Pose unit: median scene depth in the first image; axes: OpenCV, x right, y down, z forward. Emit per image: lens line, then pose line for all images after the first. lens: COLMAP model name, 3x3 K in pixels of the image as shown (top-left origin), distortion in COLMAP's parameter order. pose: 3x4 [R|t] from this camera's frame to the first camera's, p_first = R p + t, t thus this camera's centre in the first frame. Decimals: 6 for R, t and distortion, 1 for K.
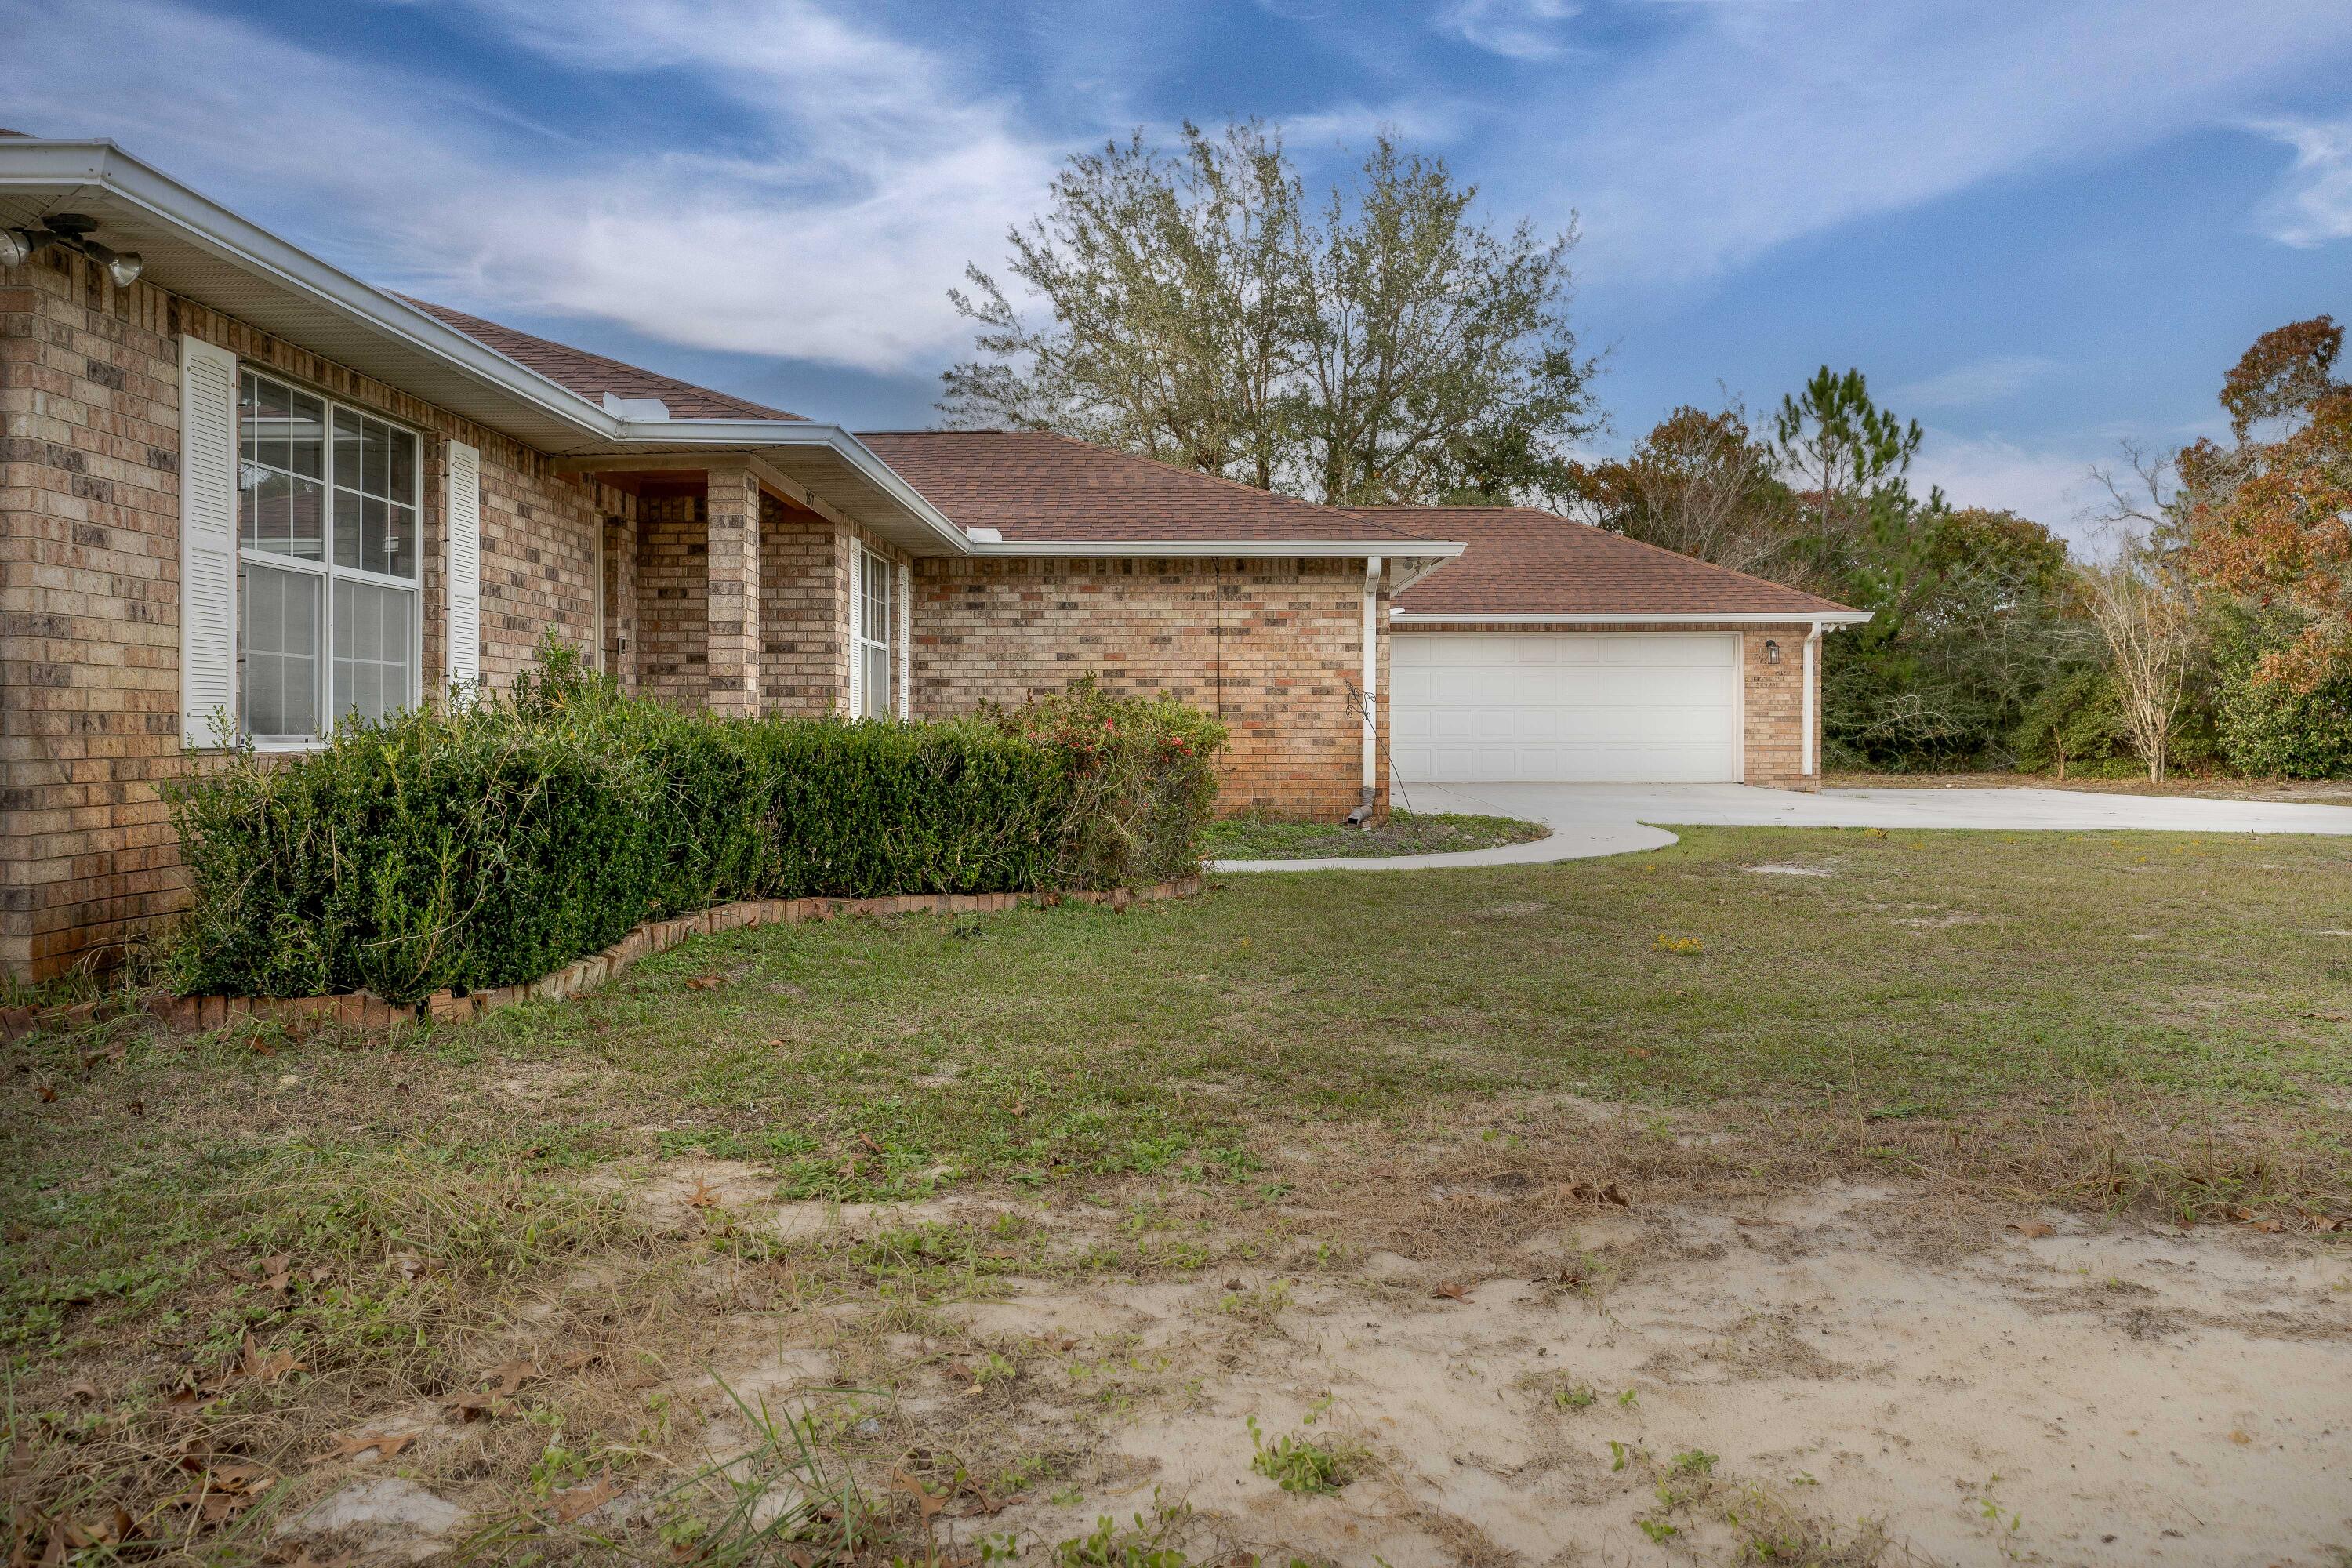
lens RADIAL K [[1797.1, 0, 1175.5], [0, 1797.1, 723.7], [0, 0, 1]] dist [0.005635, 0.000883]
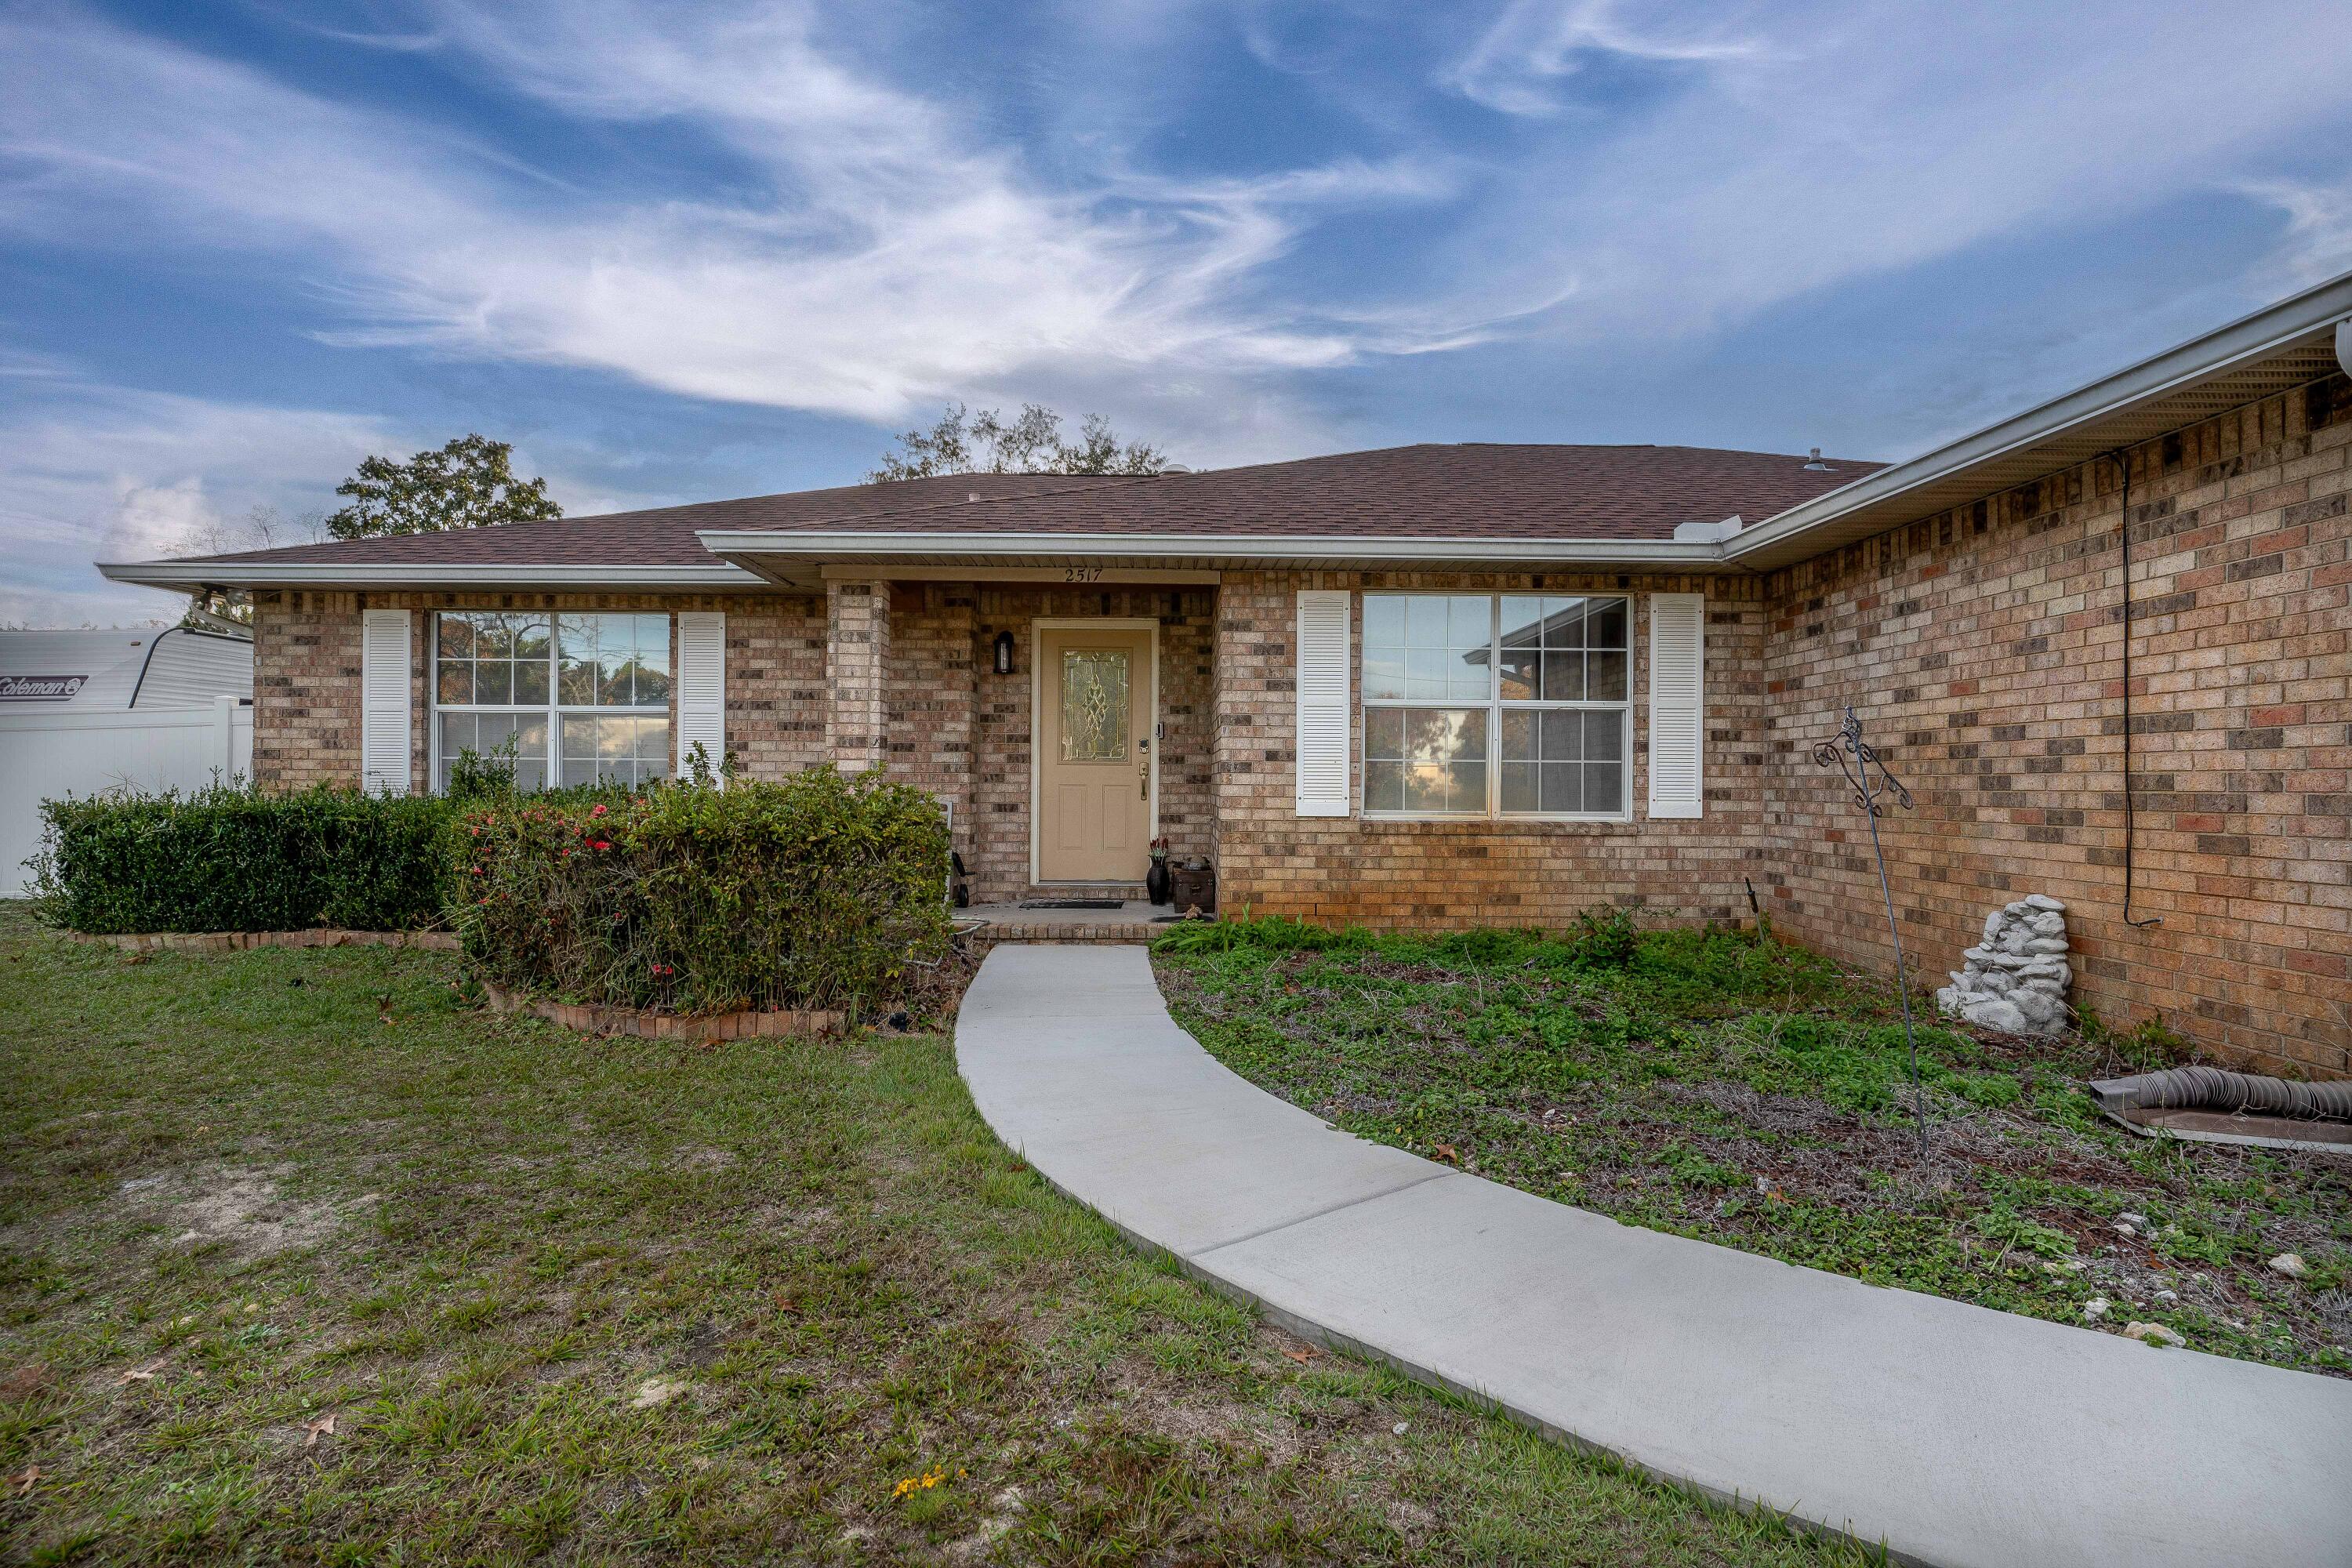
lens RADIAL K [[1112.2, 0, 1176.0], [0, 1112.2, 784.0], [0, 0, 1]] dist [0.000794, 0.000019]
pose [[0.016384, -0.000485, -0.999866, 0.298265], [-0.005157, 0.999987, -0.000570, -0.006957], [0.999852, 0.005166, 0.016381, 0.757494]]
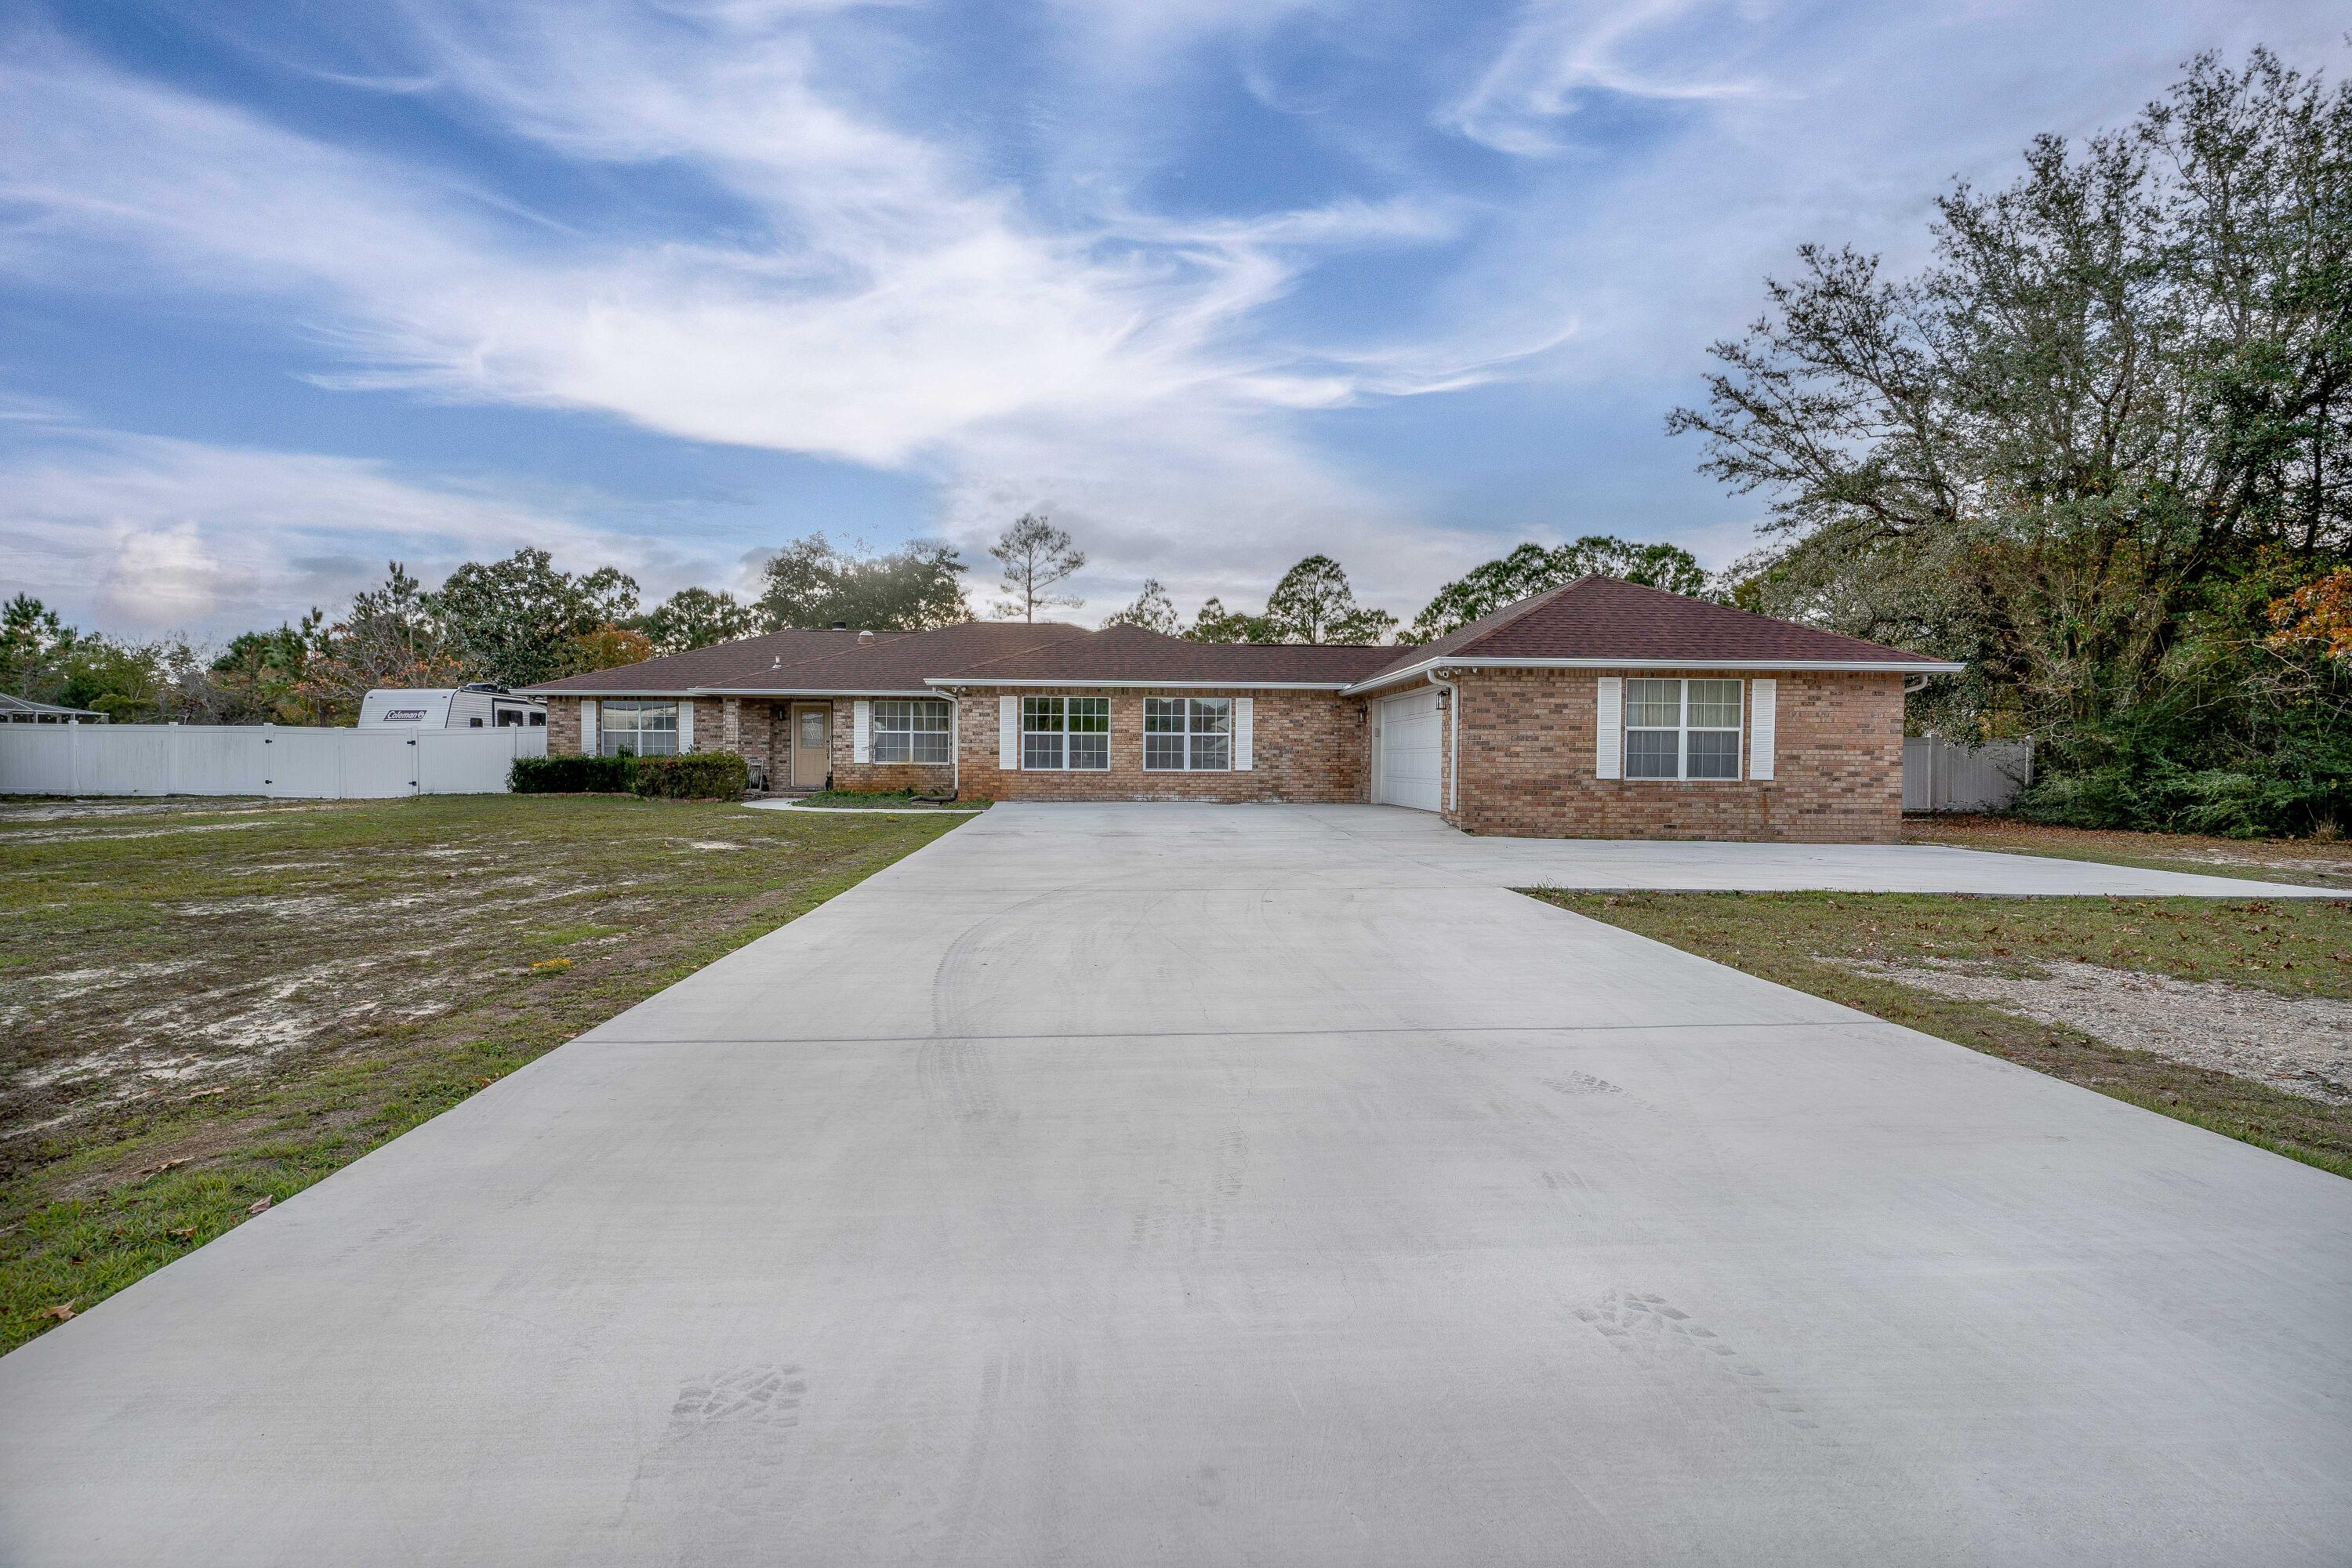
lens RADIAL K [[1101.6, 0, 1169.0], [0, 1101.6, 769.5], [0, 0, 1]] dist [-0.002239, -0.000196]
pose [[0.058765, 0.007786, -0.998241, 1.487673], [-0.006714, 0.999950, 0.007404, 0.000161], [0.998249, 0.006267, 0.058814, 1.178244]]
